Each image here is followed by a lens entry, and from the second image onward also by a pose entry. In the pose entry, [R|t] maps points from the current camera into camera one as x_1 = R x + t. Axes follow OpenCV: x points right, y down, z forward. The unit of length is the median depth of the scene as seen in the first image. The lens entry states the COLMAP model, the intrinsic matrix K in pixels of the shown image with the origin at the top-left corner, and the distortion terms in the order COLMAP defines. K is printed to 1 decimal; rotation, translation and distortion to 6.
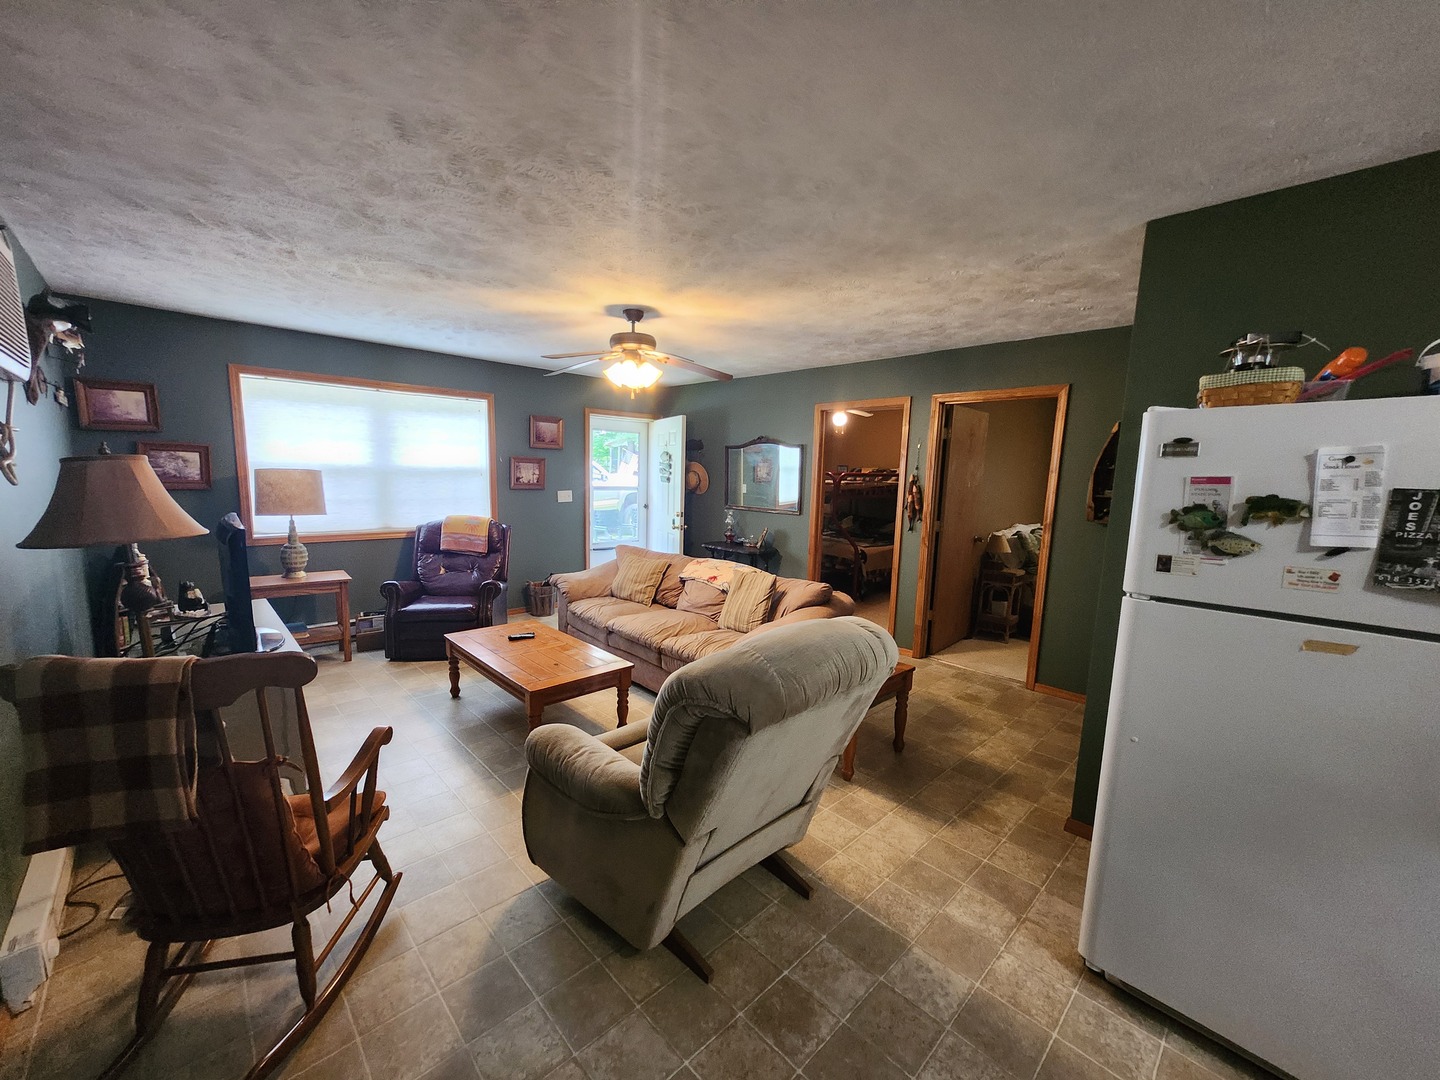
lens RADIAL K [[566.5, 0, 720.8], [0, 566.5, 552.8], [0, 0, 1]] dist [-0.000334, 0.001052]
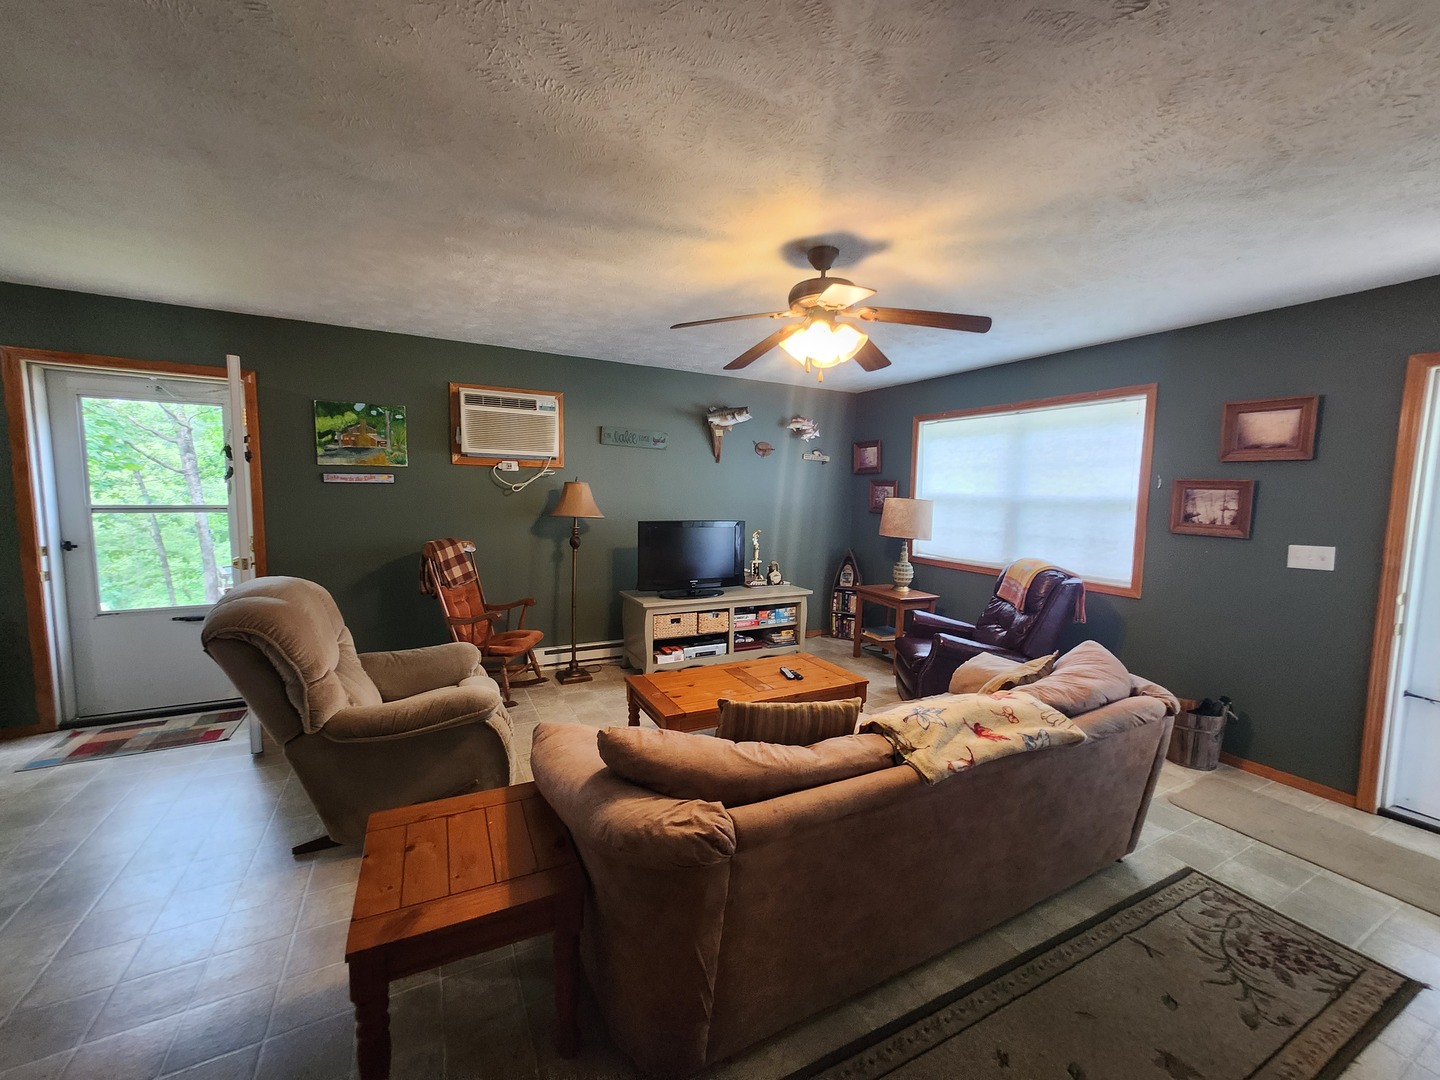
lens RADIAL K [[566.5, 0, 725.2], [0, 566.5, 543.6], [0, 0, 1]] dist [-0.000334, 0.001052]
pose [[-0.259210, 0.058887, -0.964024, 0.457947], [-0.165817, 0.980606, 0.104485, -0.114762], [0.951480, 0.186935, -0.244419, 0.938617]]
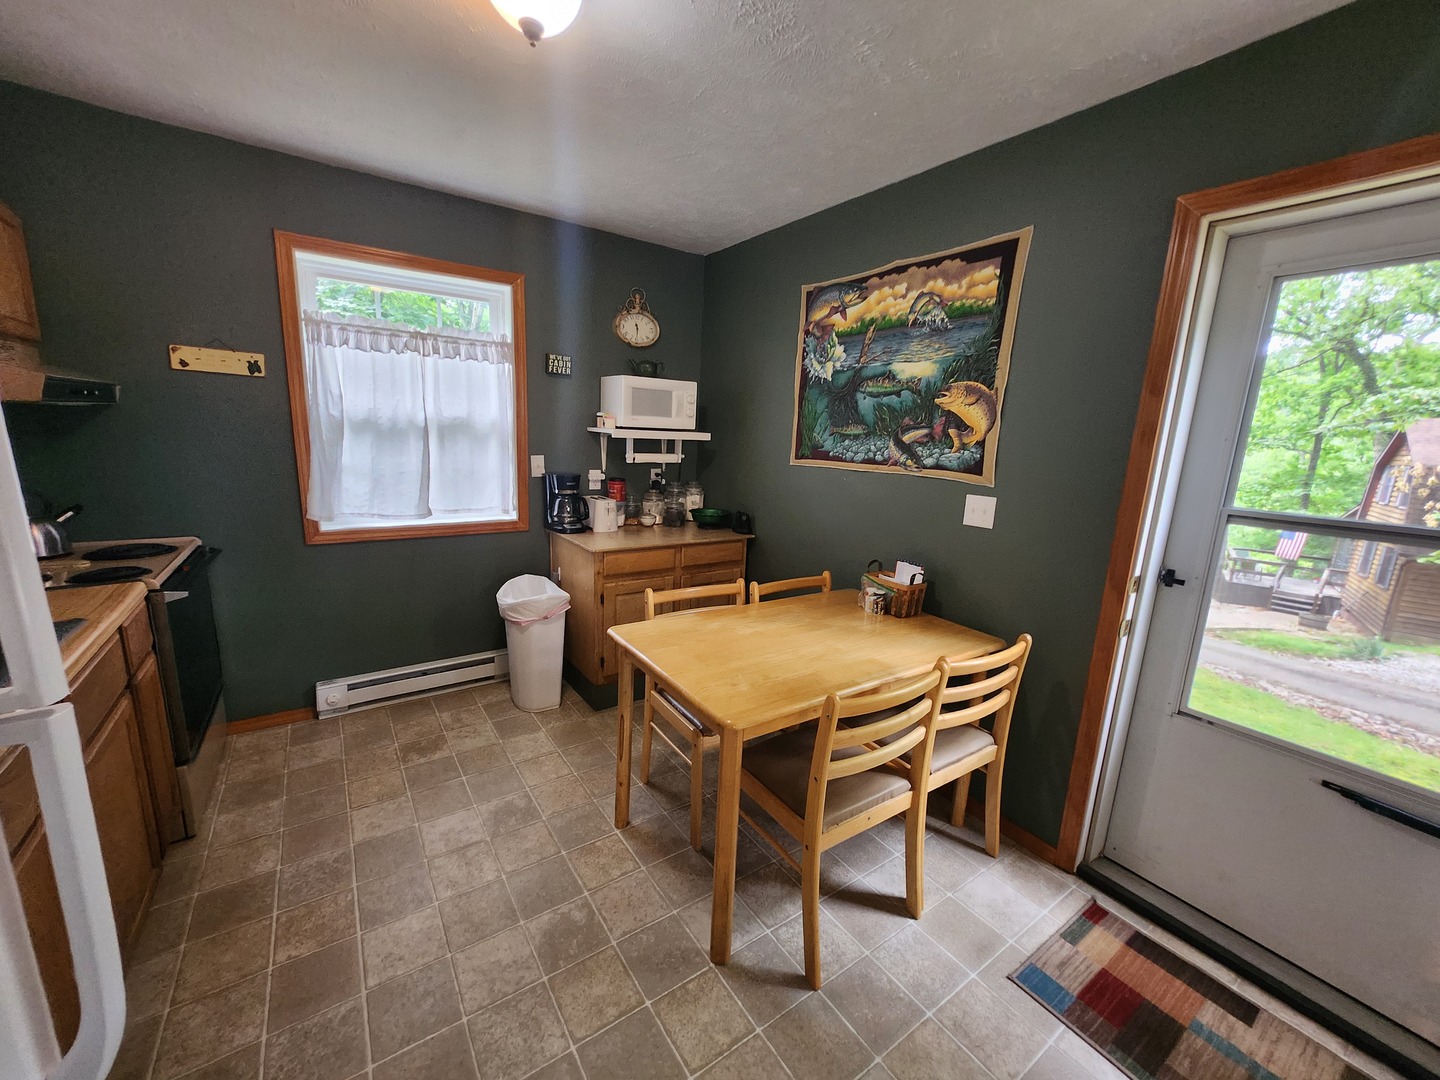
lens RADIAL K [[566.5, 0, 716.2], [0, 566.5, 543.1], [0, 0, 1]] dist [-0.000334, 0.001052]
pose [[-0.985256, -0.103831, 0.135975, 0.231042], [-0.051574, 0.938062, 0.342606, -0.036276], [-0.163126, 0.330542, -0.929587, 0.357876]]
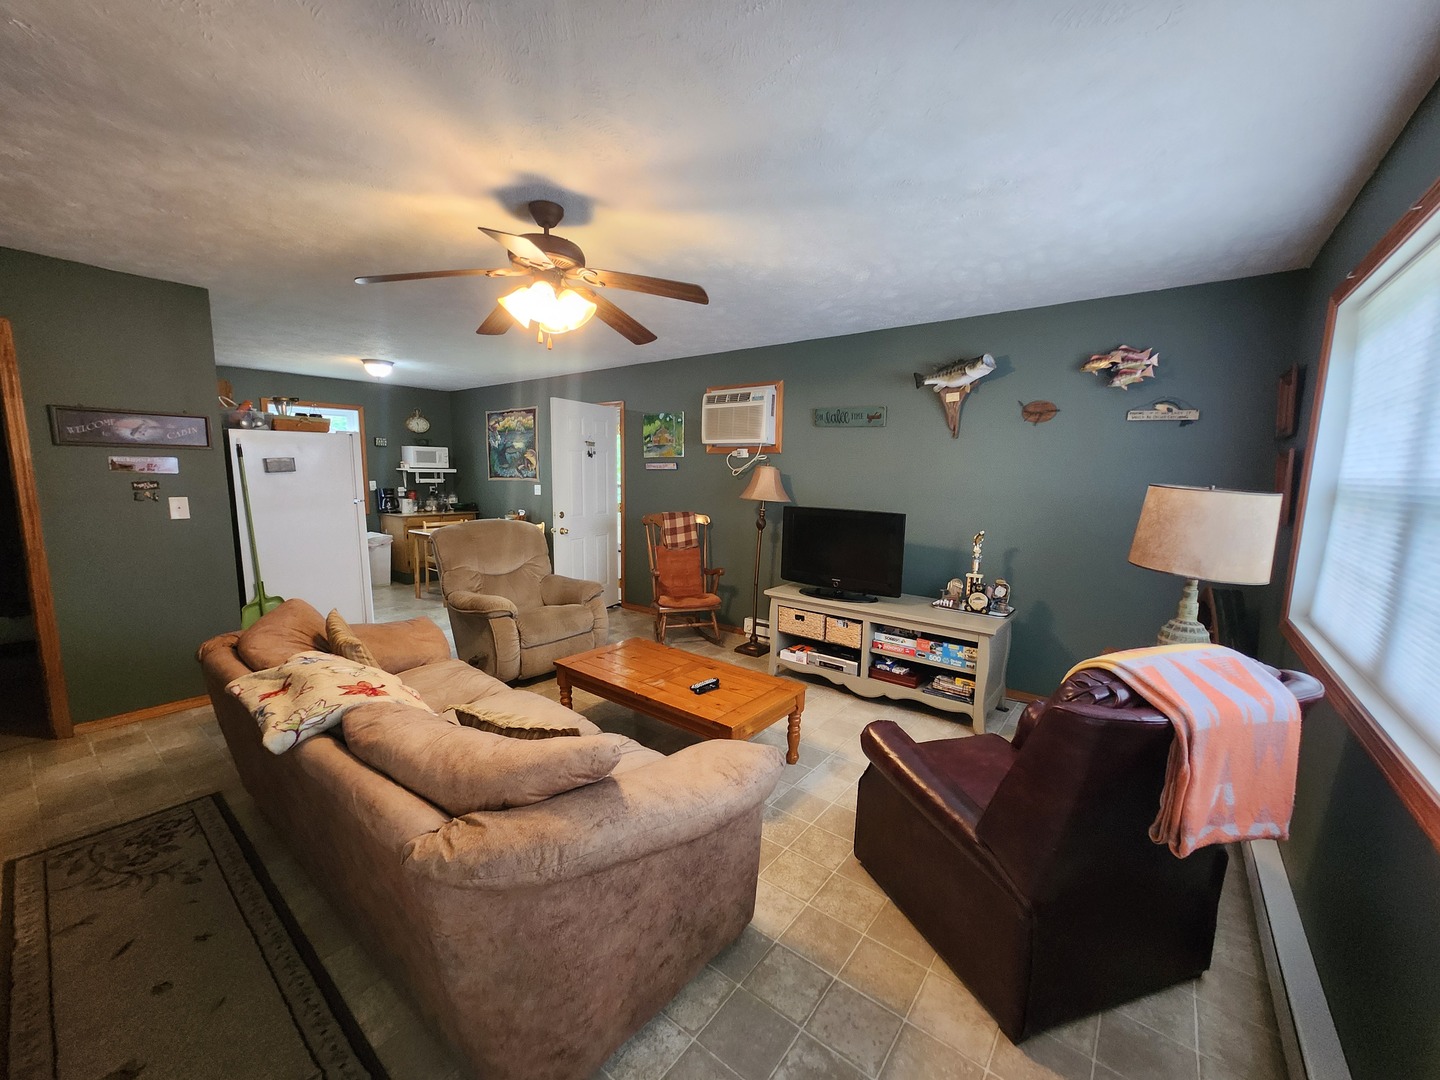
lens RADIAL K [[566.5, 0, 727.6], [0, 566.5, 550.1], [0, 0, 1]] dist [-0.000334, 0.001052]
pose [[-0.986943, -0.020331, -0.159784, -0.182508], [-0.064153, 0.959541, 0.274164, -0.202523], [0.147745, 0.280835, -0.948316, 1.424998]]
